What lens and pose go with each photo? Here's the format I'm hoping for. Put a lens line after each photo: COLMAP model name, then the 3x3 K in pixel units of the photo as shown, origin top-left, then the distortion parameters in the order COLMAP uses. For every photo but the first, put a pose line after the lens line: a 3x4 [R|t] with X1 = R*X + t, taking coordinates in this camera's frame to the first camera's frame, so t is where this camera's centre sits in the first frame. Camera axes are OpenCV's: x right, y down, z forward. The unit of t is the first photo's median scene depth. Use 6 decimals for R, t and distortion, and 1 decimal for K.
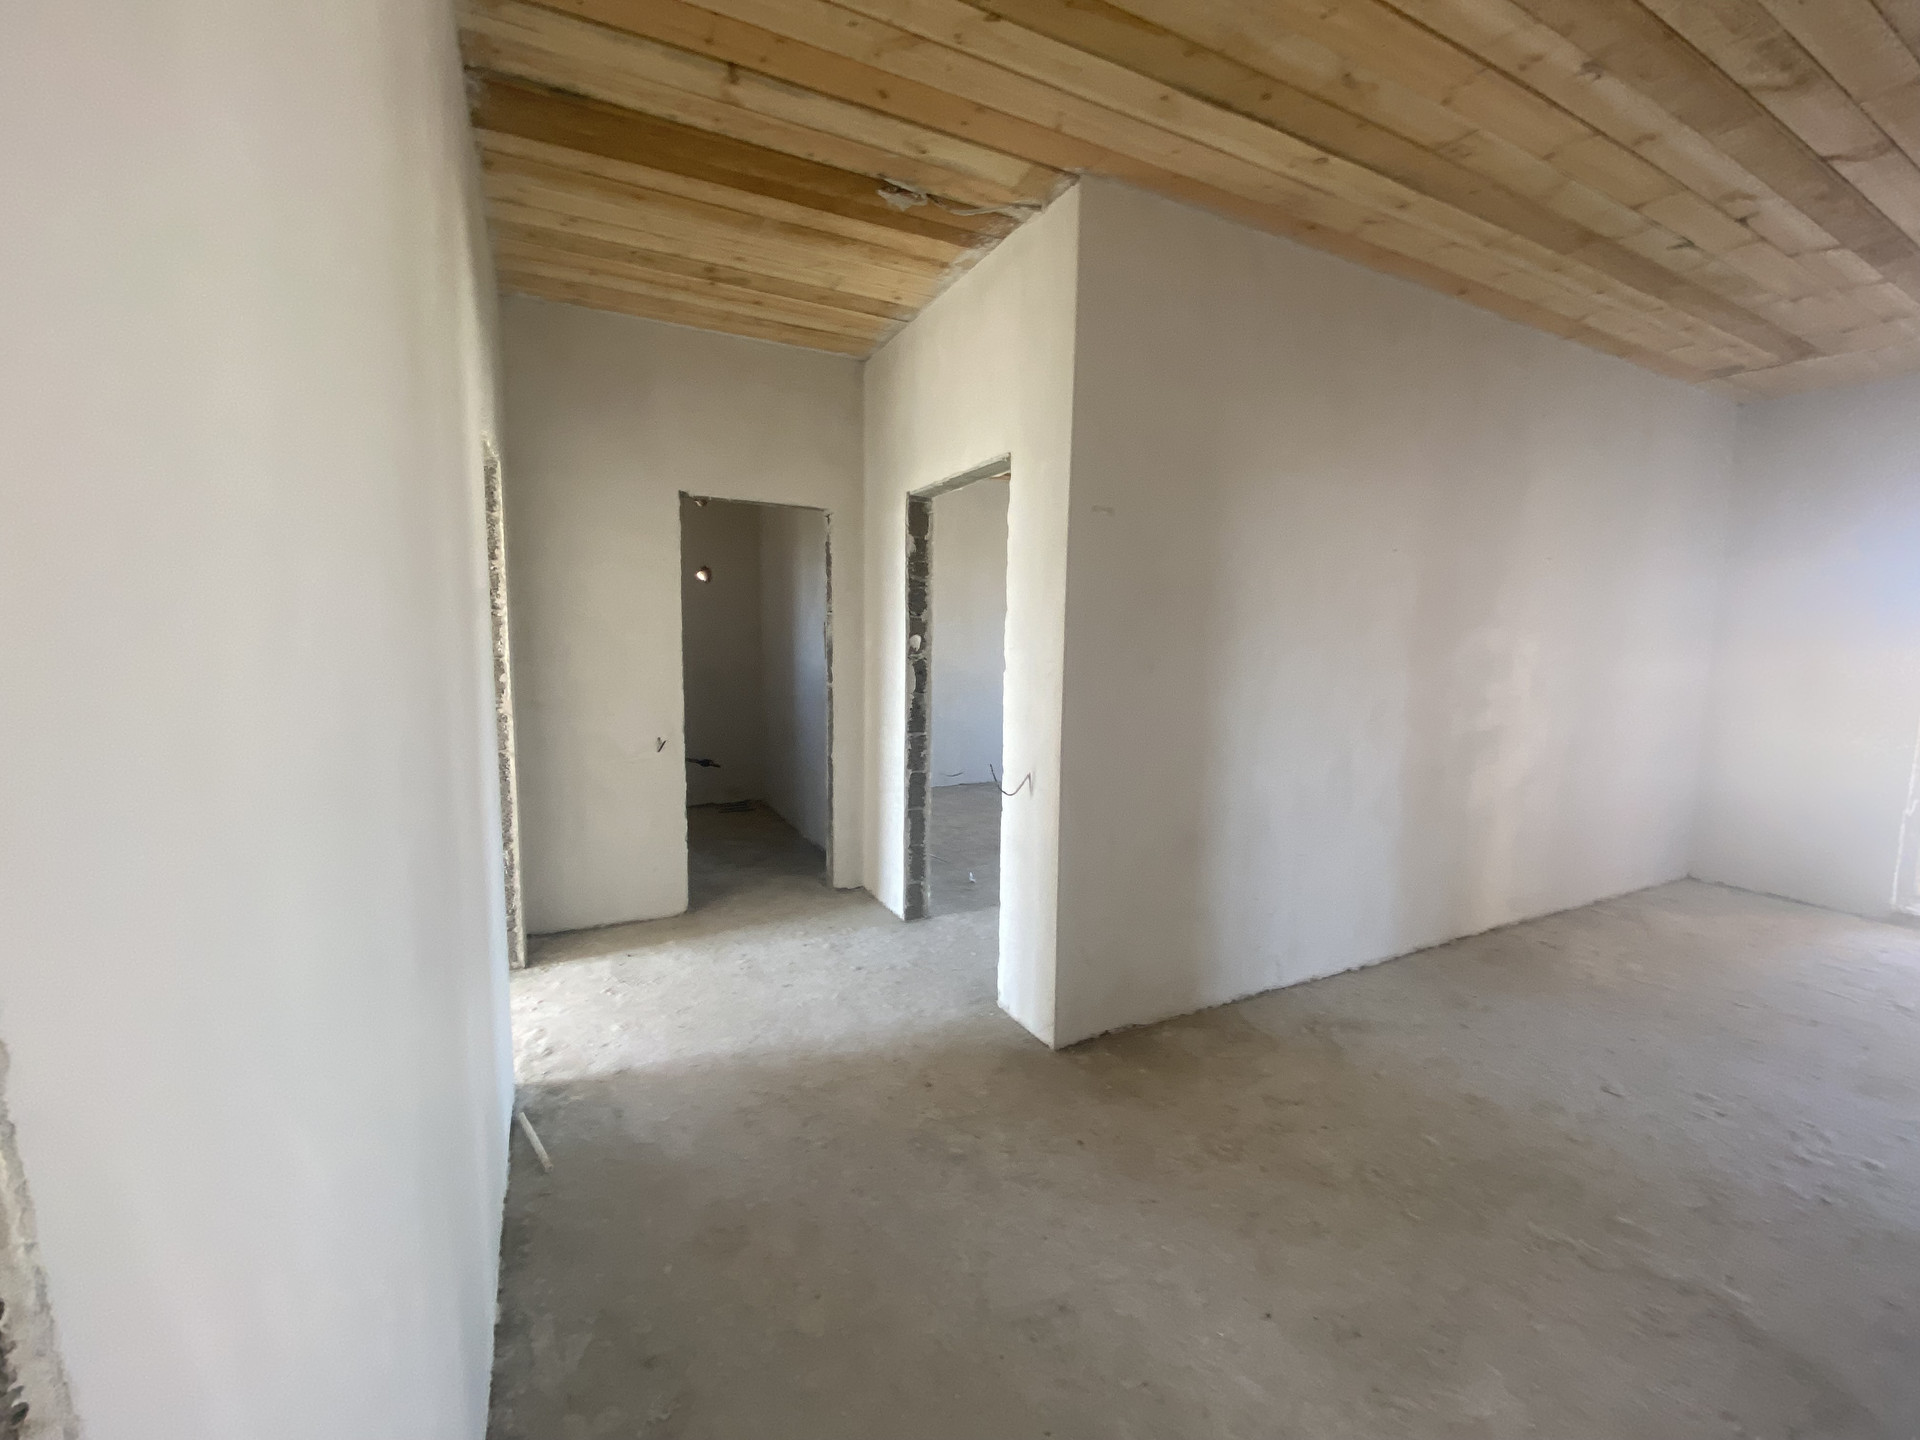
lens RADIAL K [[780.9, 0, 971.3], [0, 780.9, 718.8], [0, 0, 1]] dist [0.012545, -0.017528]
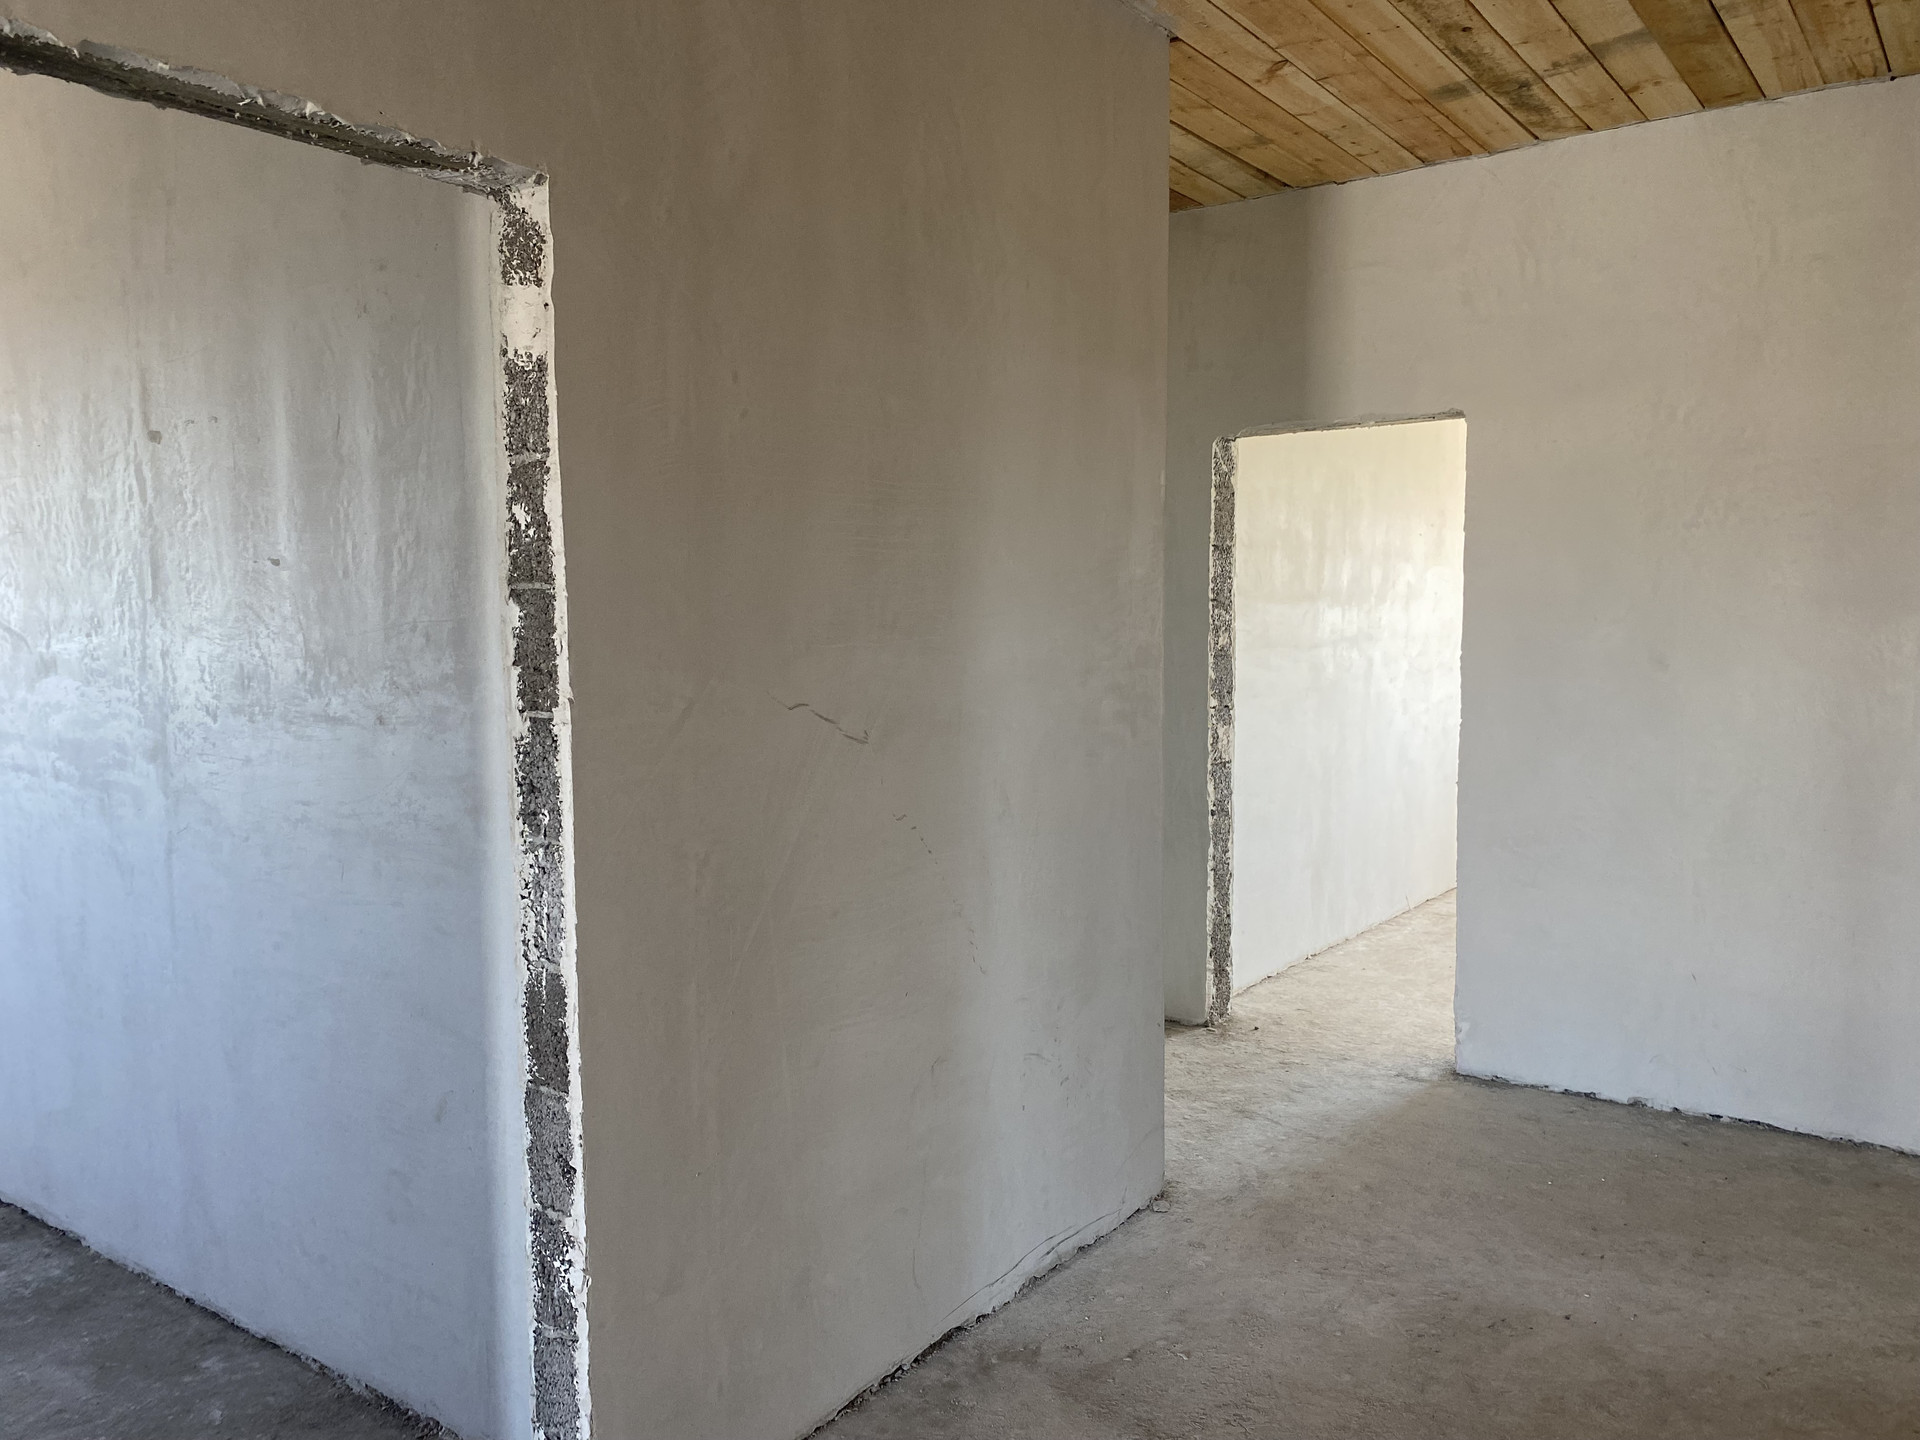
lens RADIAL K [[1480.7, 0, 959.3], [0, 1480.7, 722.8], [0, 0, 1]] dist [0.032229, -0.034661]
pose [[-0.891590, 0.026136, -0.452088, 1.075816], [-0.058116, 0.983474, 0.171470, -0.139340], [0.449099, 0.179155, -0.875337, 1.233542]]
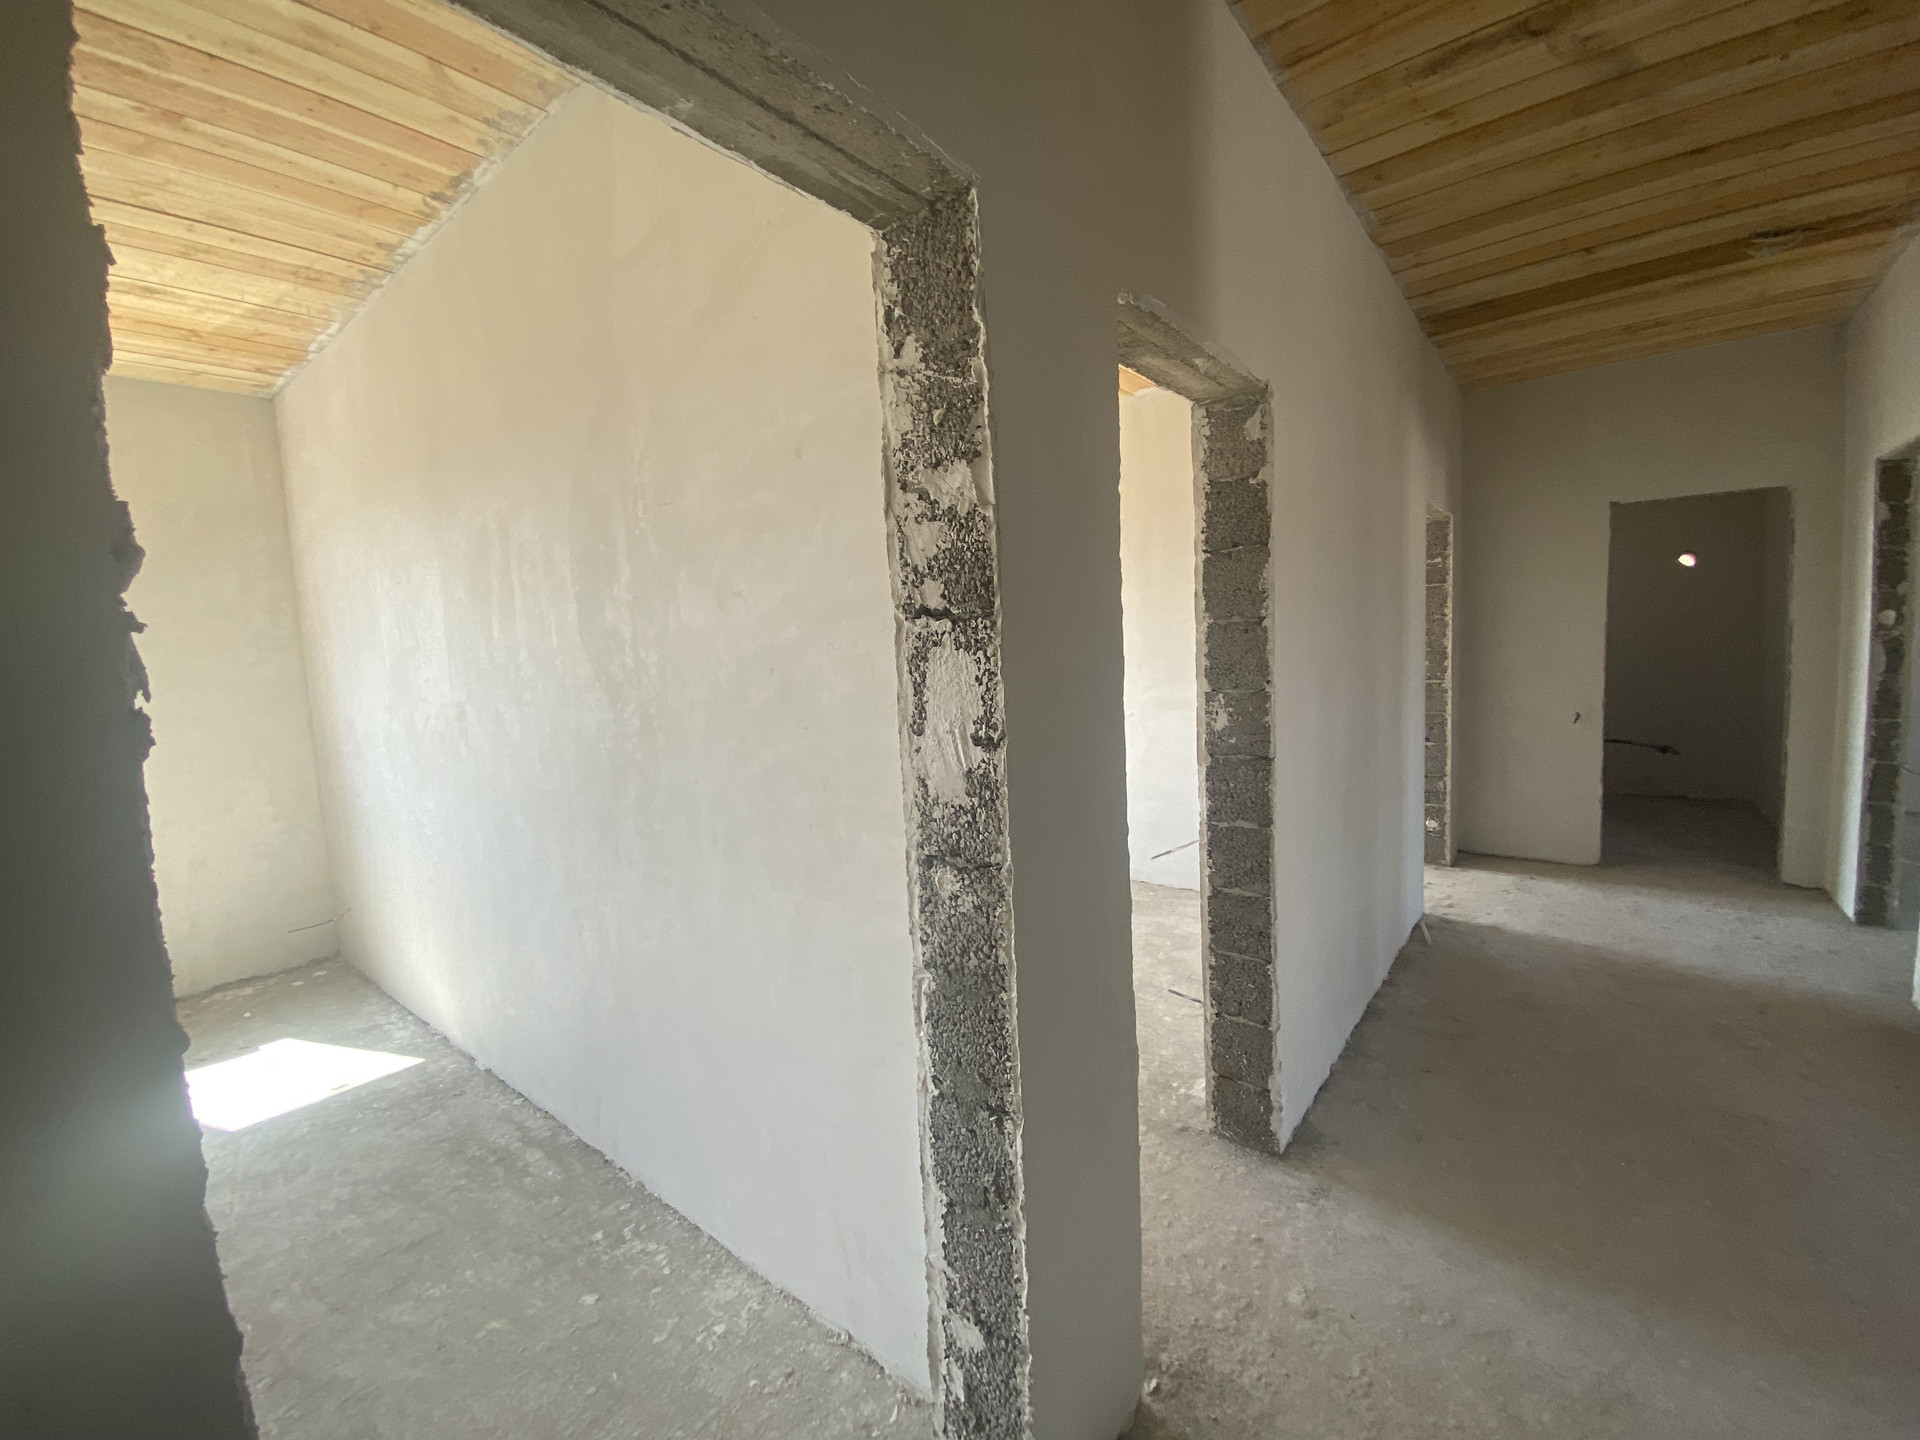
lens RADIAL K [[780.9, 0, 953.9], [0, 780.9, 717.8], [0, 0, 1]] dist [0.012545, -0.017528]
pose [[0.394285, 0.050956, -0.917574, 0.419469], [-0.048781, 0.998214, 0.034472, 0.050471], [0.917693, 0.031169, 0.396067, -0.456679]]
